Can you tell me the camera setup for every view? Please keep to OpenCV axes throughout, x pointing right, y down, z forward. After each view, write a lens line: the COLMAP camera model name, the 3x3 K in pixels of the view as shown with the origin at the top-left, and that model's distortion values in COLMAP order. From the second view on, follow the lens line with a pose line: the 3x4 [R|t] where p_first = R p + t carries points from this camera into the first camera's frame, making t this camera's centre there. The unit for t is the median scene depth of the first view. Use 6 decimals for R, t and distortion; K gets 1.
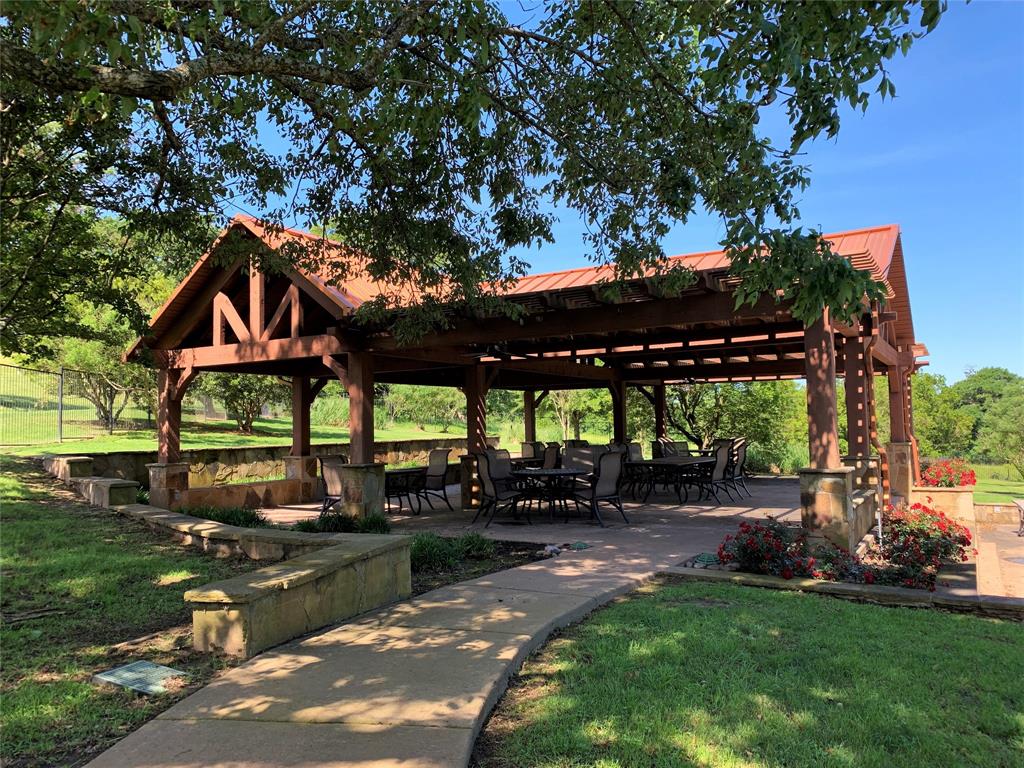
lens RADIAL K [[759.1, 0, 512.0], [0, 759.1, 384.0], [0, 0, 1]] dist [0.004591, 0.000047]
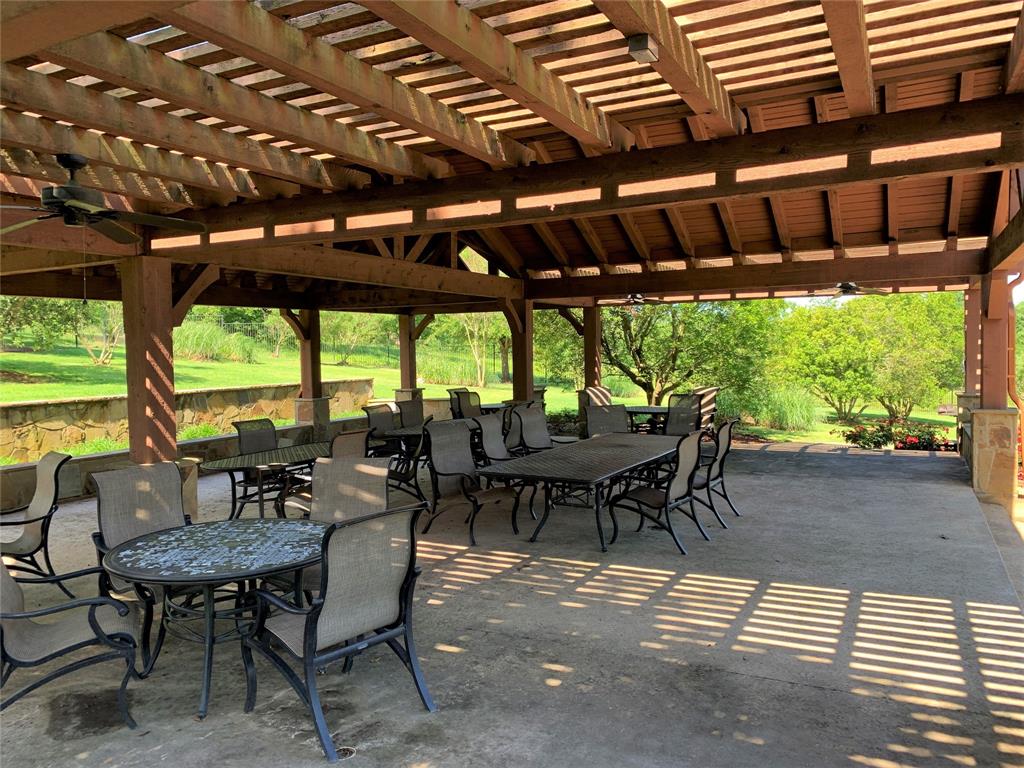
lens RADIAL K [[776.0, 0, 512.0], [0, 776.0, 384.0], [0, 0, 1]] dist [0.004088, 0.002043]
pose [[0.998025, -0.003430, 0.062720, 0.079819], [-0.002899, 0.994930, 0.100531, 0.001079], [-0.062747, -0.100515, 0.992955, 0.312664]]
